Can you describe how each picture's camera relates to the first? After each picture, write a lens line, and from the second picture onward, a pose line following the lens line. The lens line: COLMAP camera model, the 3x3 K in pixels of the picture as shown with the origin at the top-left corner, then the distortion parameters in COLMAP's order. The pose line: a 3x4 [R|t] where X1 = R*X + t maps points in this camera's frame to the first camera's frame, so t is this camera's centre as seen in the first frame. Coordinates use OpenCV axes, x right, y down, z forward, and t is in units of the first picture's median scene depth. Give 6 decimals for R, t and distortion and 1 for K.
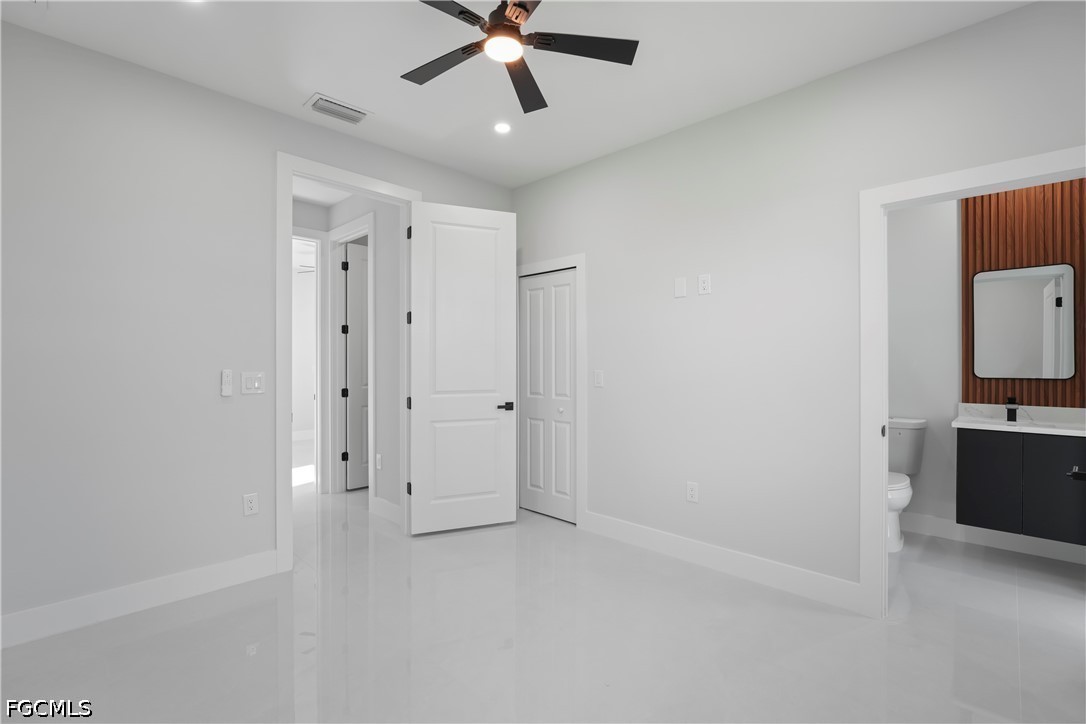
lens RADIAL K [[494.8, 0, 543.0], [0, 494.8, 362.0], [0, 0, 1]] dist [-0.001601, 0.000759]
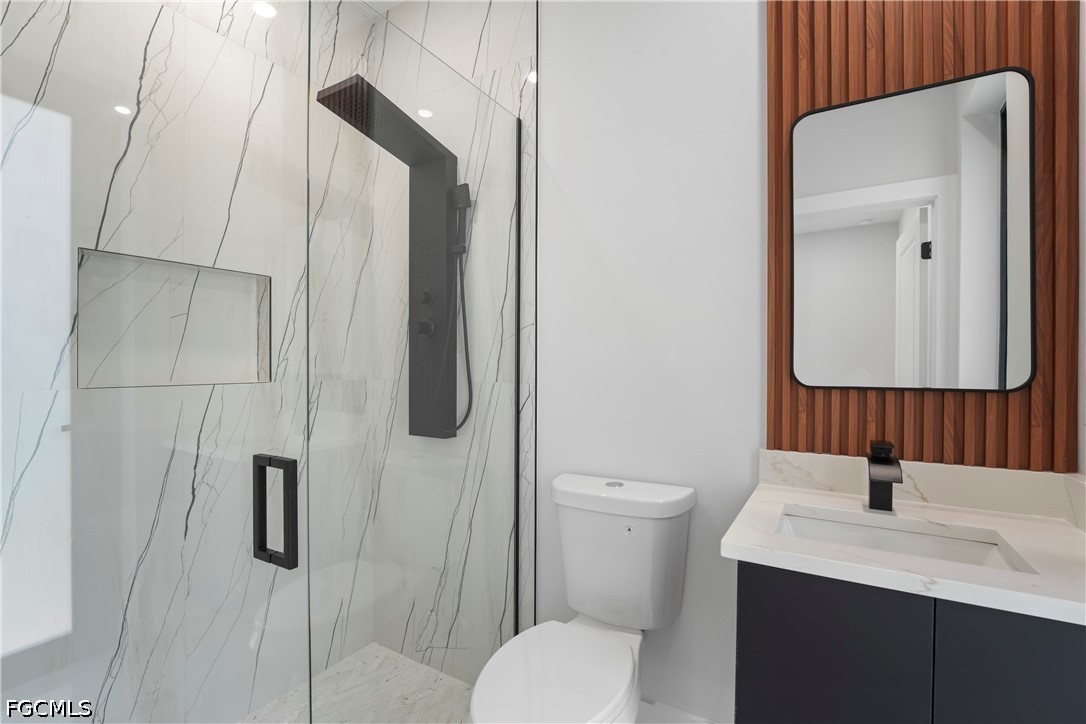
lens RADIAL K [[494.8, 0, 543.0], [0, 494.8, 362.0], [0, 0, 1]] dist [-0.001601, 0.000759]
pose [[0.971169, 0.016483, 0.237822, 0.595267], [-0.012584, 0.999761, -0.017905, 0.022782], [-0.238061, 0.014396, 0.971144, 0.676938]]
